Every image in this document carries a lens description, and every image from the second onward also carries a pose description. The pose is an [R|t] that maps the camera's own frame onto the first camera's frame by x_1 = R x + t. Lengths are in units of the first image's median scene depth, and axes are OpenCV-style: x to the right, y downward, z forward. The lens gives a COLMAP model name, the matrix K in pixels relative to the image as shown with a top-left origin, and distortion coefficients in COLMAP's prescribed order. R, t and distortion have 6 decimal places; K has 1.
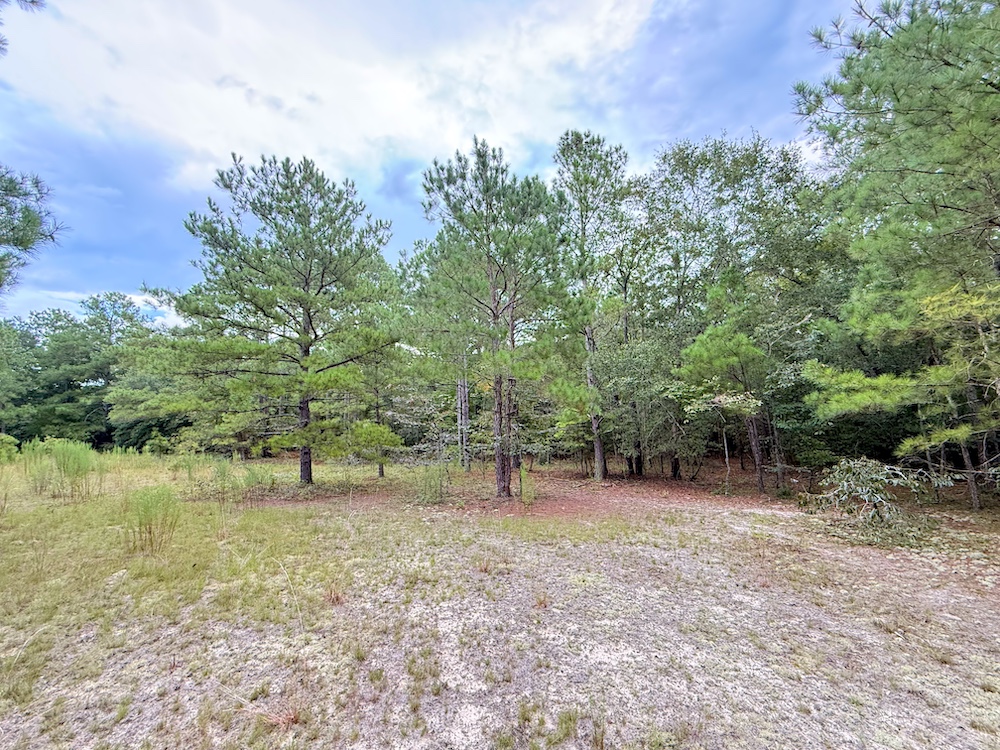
lens RADIAL K [[397.4, 0, 497.3], [0, 397.4, 376.1], [0, 0, 1]] dist [0.001124, 0.000156]
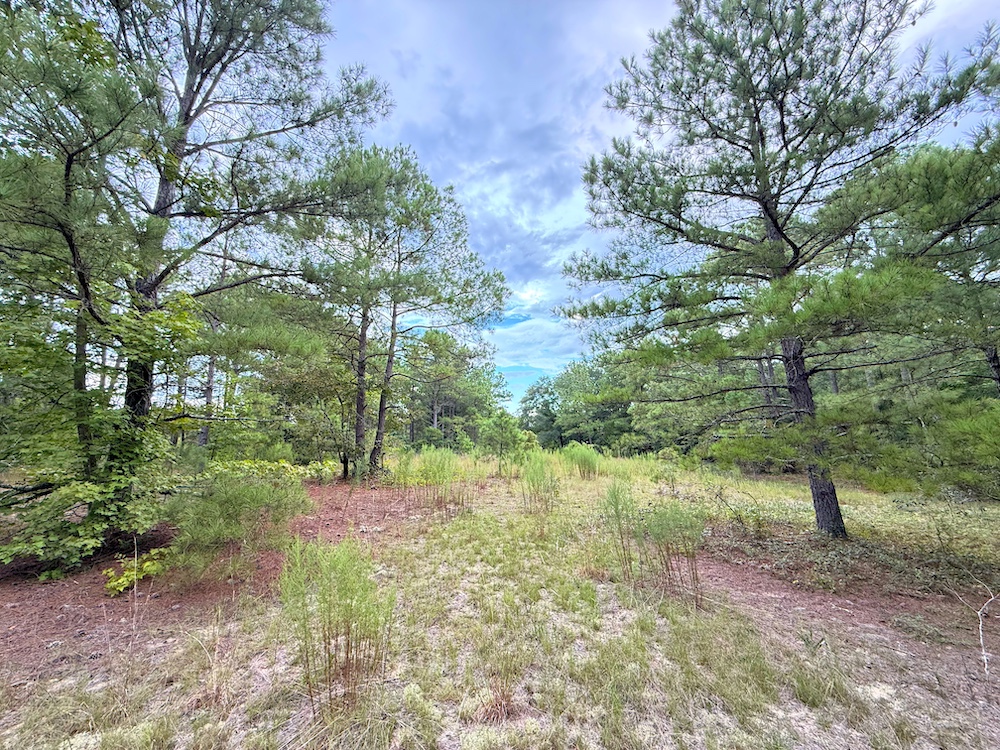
lens RADIAL K [[397.4, 0, 497.3], [0, 397.4, 376.1], [0, 0, 1]] dist [0.001124, 0.000156]
pose [[0.390358, -0.144778, -0.909208, -0.156414], [0.120451, 0.987101, -0.105468, 0.070910], [0.912750, -0.068345, 0.402762, 0.416918]]
